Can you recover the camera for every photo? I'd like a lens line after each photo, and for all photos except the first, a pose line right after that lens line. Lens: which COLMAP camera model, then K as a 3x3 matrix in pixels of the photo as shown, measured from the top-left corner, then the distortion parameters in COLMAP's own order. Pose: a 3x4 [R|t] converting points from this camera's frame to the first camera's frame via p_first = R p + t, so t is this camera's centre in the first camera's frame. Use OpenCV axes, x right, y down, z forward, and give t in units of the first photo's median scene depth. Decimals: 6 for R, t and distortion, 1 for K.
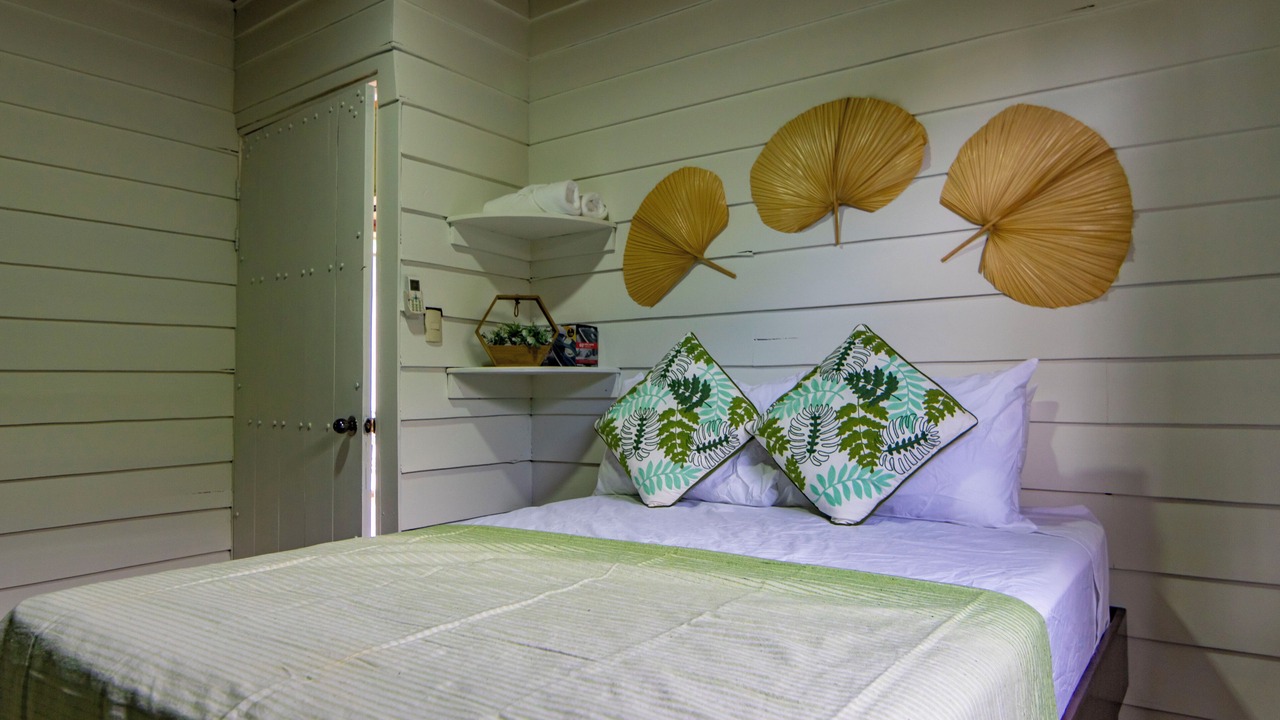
lens RADIAL K [[789.4, 0, 636.6], [0, 789.4, 365.9], [0, 0, 1]] dist [-0.012474, 0.001027]
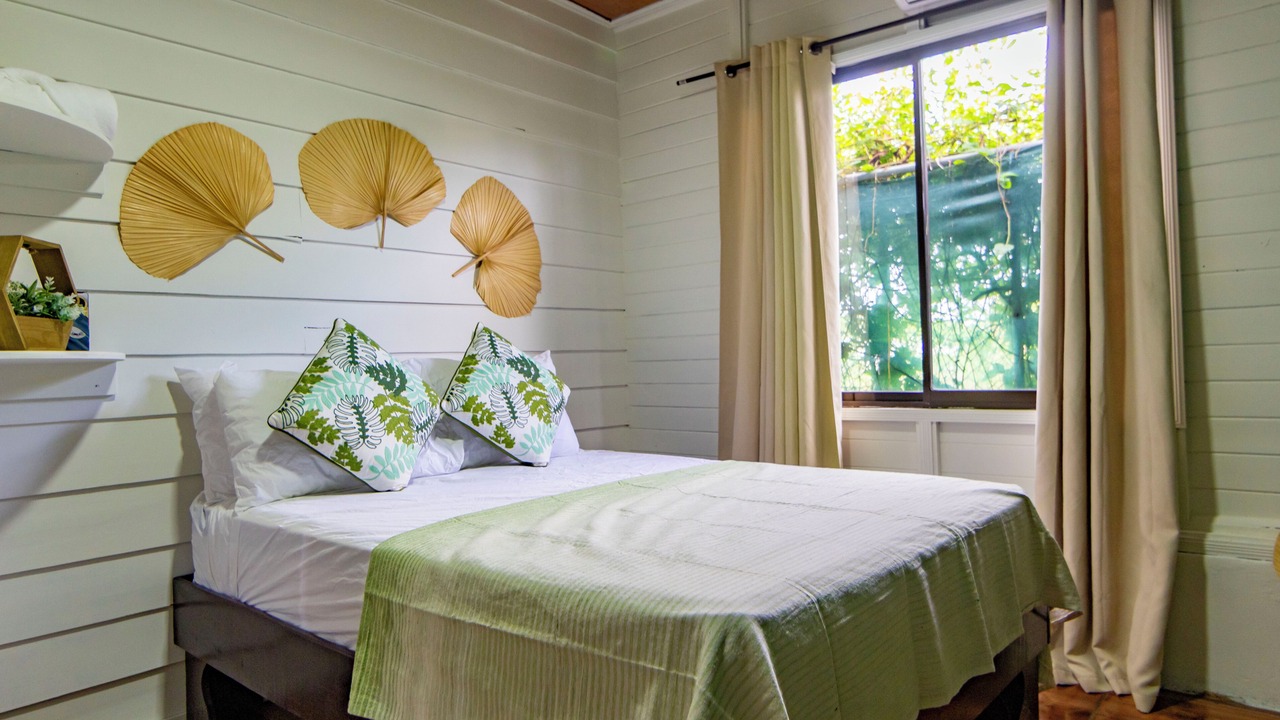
lens RADIAL K [[768.2, 0, 640.0], [0, 768.2, 360.0], [0, 0, 1]] dist [0.049178, 0.000509]
pose [[0.134753, 0.014490, 0.990773, -0.839867], [0.020579, 0.999636, -0.017418, 0.033451], [-0.990666, 0.022736, 0.134406, 0.522753]]
